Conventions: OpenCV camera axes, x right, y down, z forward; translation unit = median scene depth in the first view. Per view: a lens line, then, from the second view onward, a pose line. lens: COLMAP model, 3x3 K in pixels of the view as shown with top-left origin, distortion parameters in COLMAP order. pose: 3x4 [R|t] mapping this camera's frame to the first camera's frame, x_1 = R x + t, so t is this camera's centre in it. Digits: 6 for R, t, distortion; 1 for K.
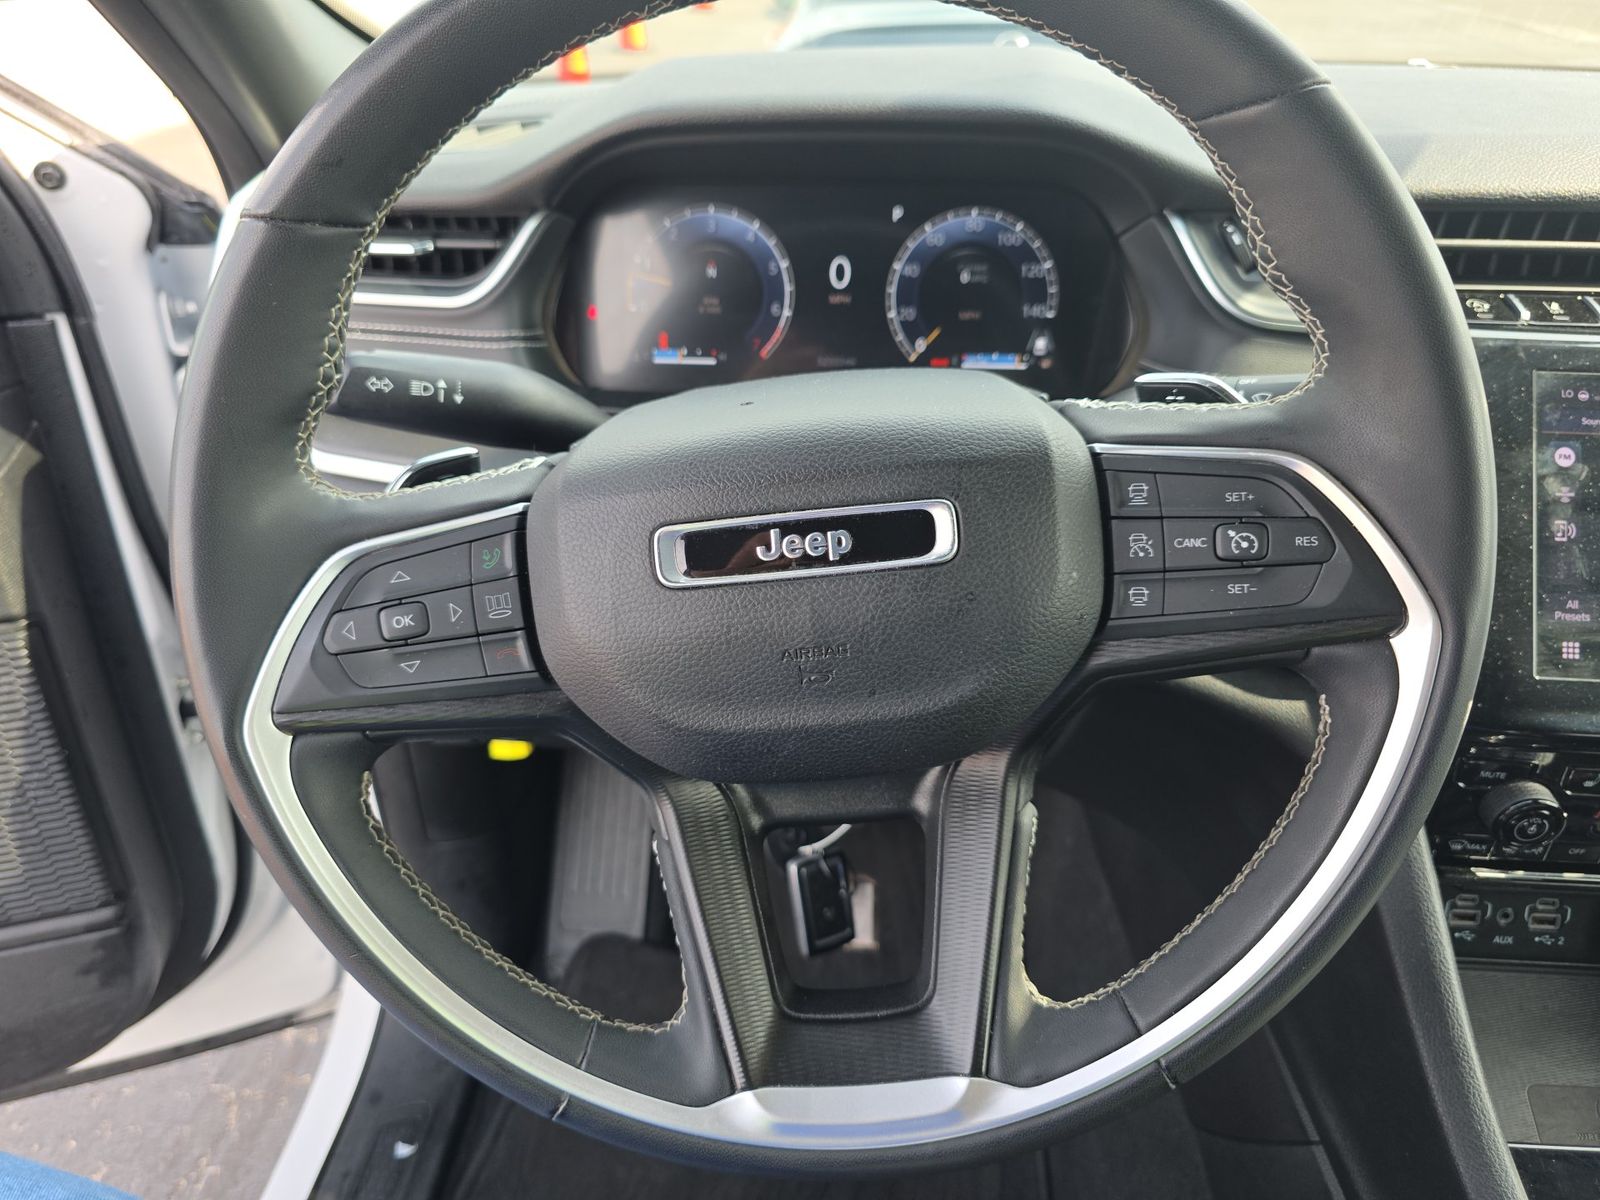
lens RADIAL K [[1078.2, 0, 803.8], [0, 1078.2, 593.2], [0, 0, 1]] dist [0.007045, 0.005289]
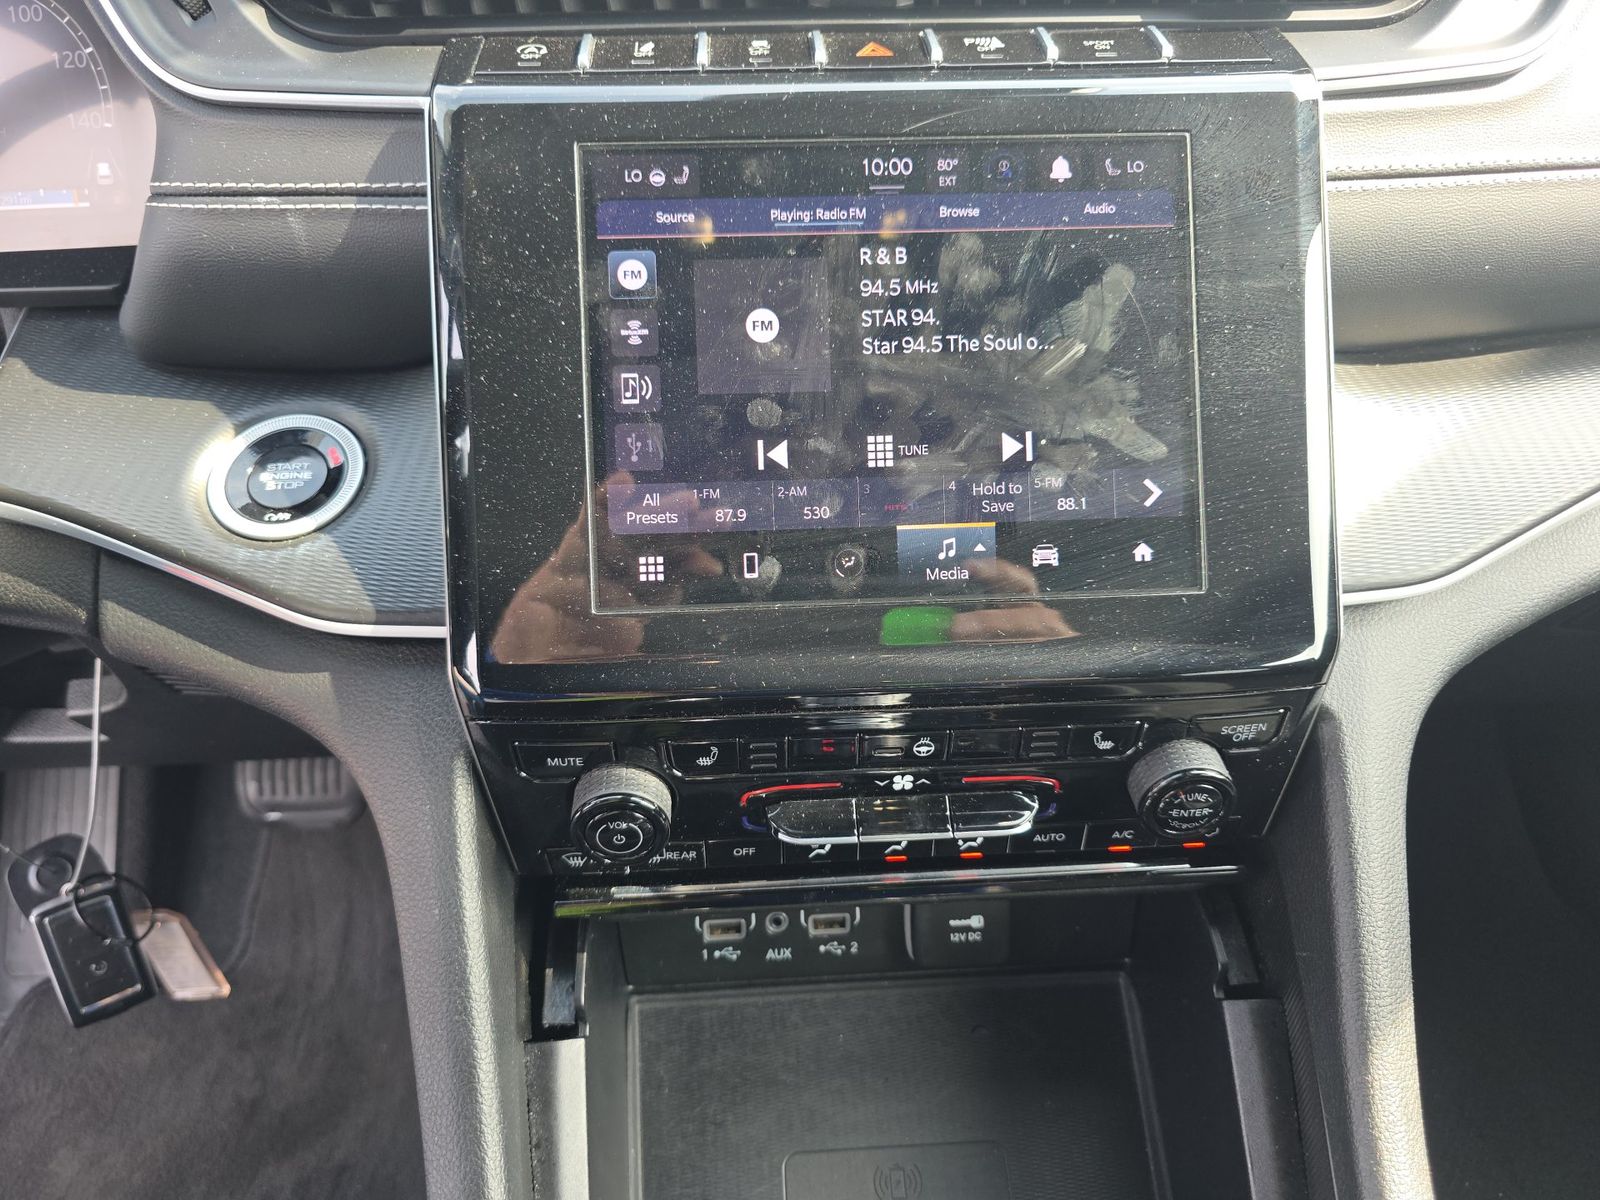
lens RADIAL K [[1078.2, 0, 796.0], [0, 1078.2, 605.2], [0, 0, 1]] dist [0.007045, 0.005289]
pose [[0.993897, -0.082439, 0.073302, 0.740805], [0.076927, 0.994206, 0.075077, 0.031921], [-0.079067, -0.068980, 0.994480, 0.331328]]
